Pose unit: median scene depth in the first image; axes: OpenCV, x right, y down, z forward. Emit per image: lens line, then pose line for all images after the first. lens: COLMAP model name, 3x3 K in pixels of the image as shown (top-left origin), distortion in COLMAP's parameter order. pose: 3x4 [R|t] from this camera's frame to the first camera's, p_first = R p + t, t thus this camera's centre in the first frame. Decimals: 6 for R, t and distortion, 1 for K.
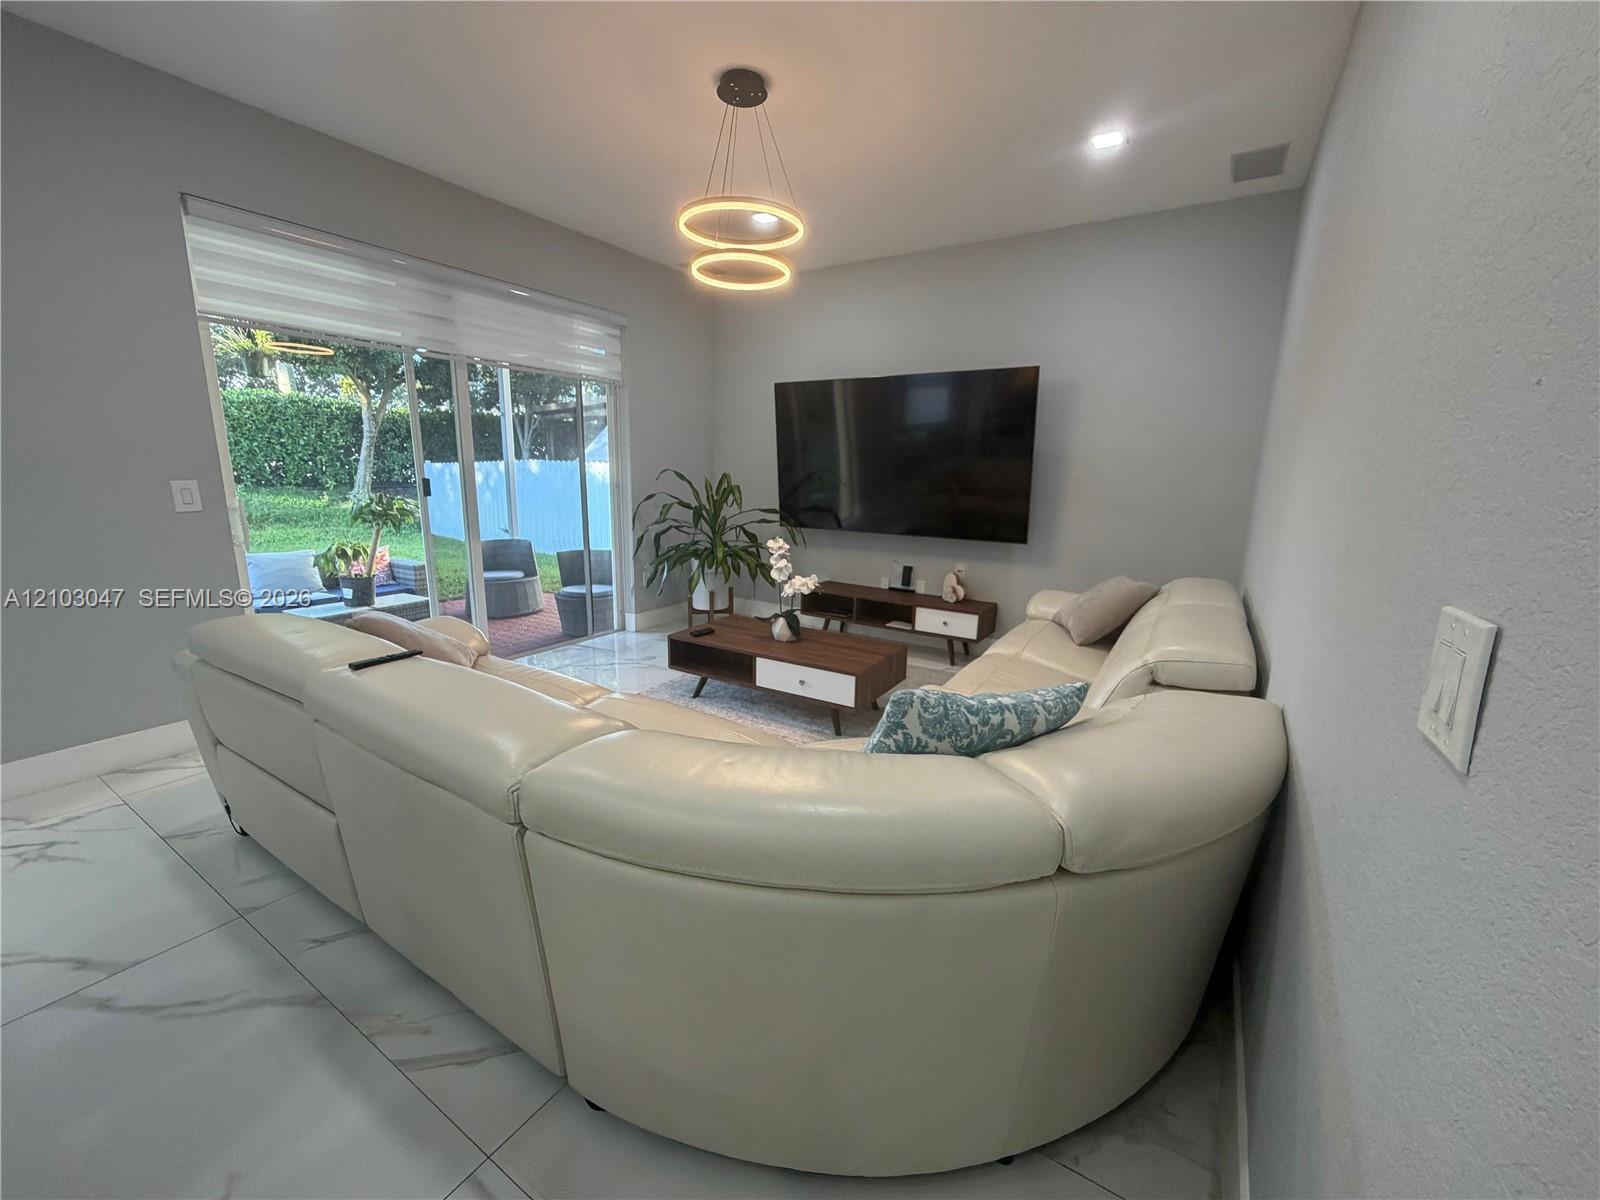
lens RADIAL K [[641.8, 0, 803.1], [0, 641.8, 601.5], [0, 0, 1]] dist [-0.001637, -0.000086]
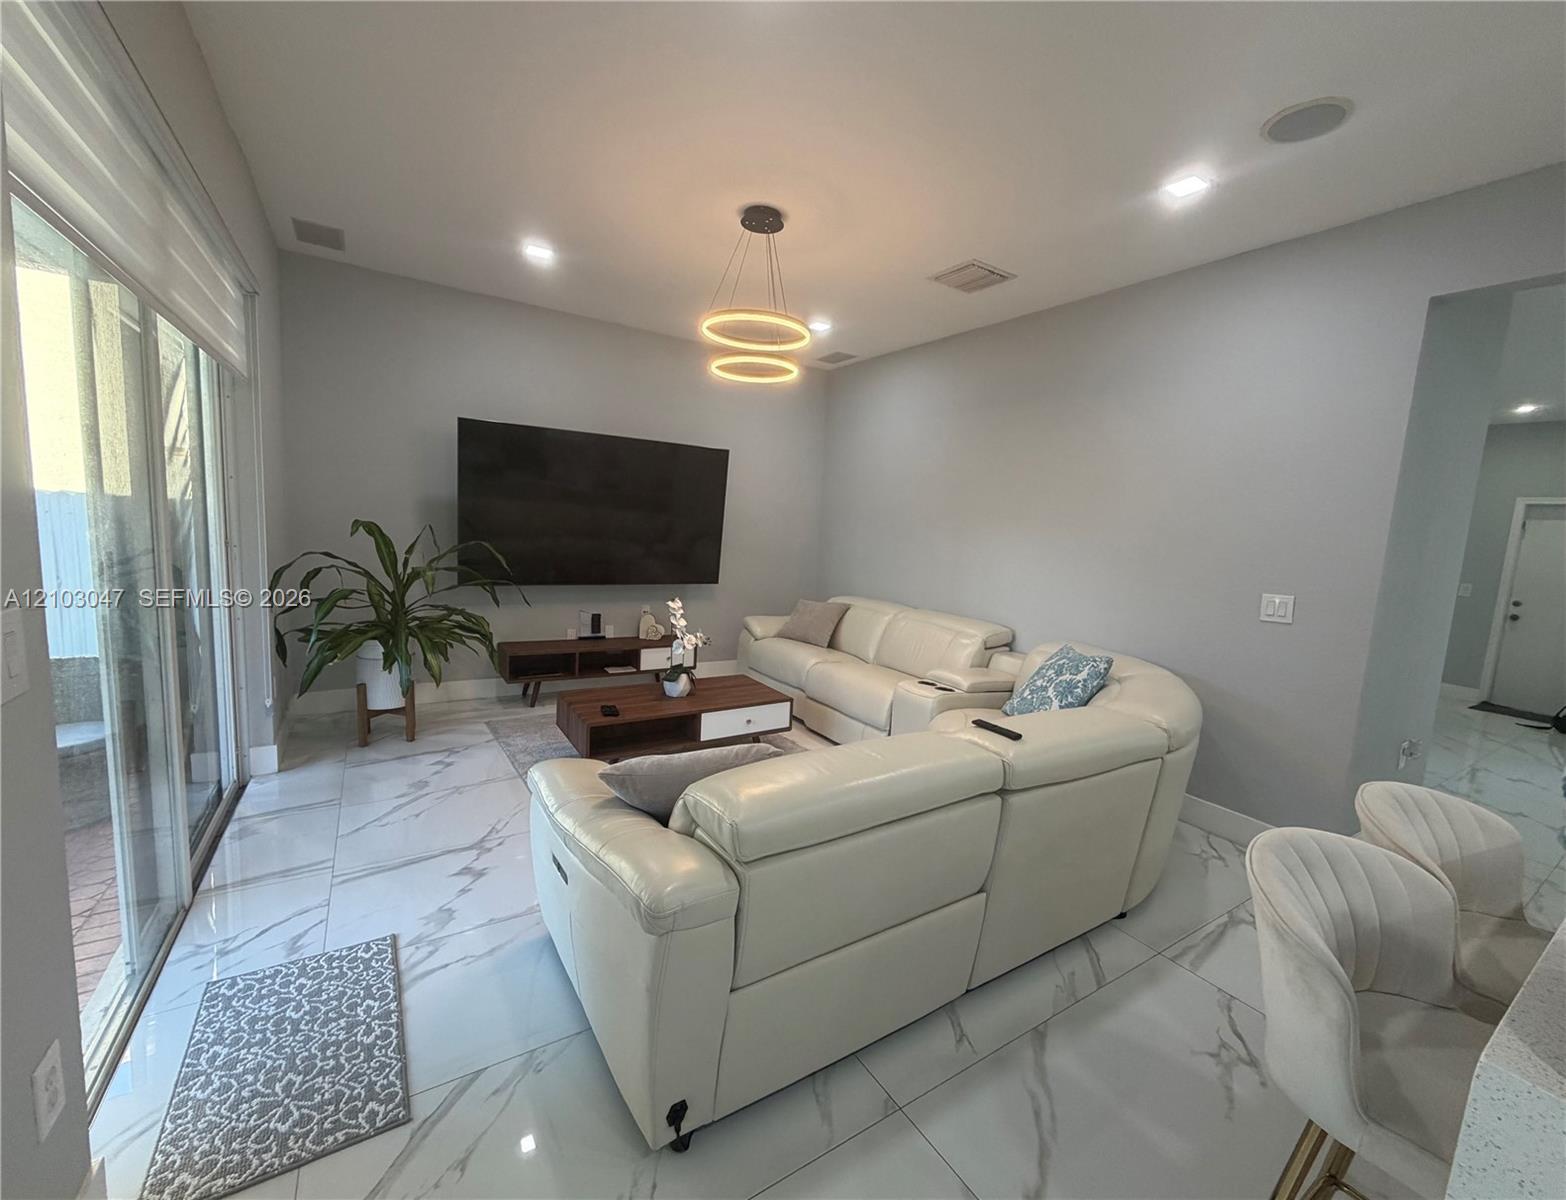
lens RADIAL K [[637.7, 0, 794.8], [0, 637.7, 597.9], [0, 0, 1]] dist [0.003246, 0.000149]
pose [[0.418317, -0.102694, 0.902477, -0.675008], [0.134959, 0.989586, 0.050050, -0.095587], [-0.898219, 0.100861, 0.427820, 0.291536]]
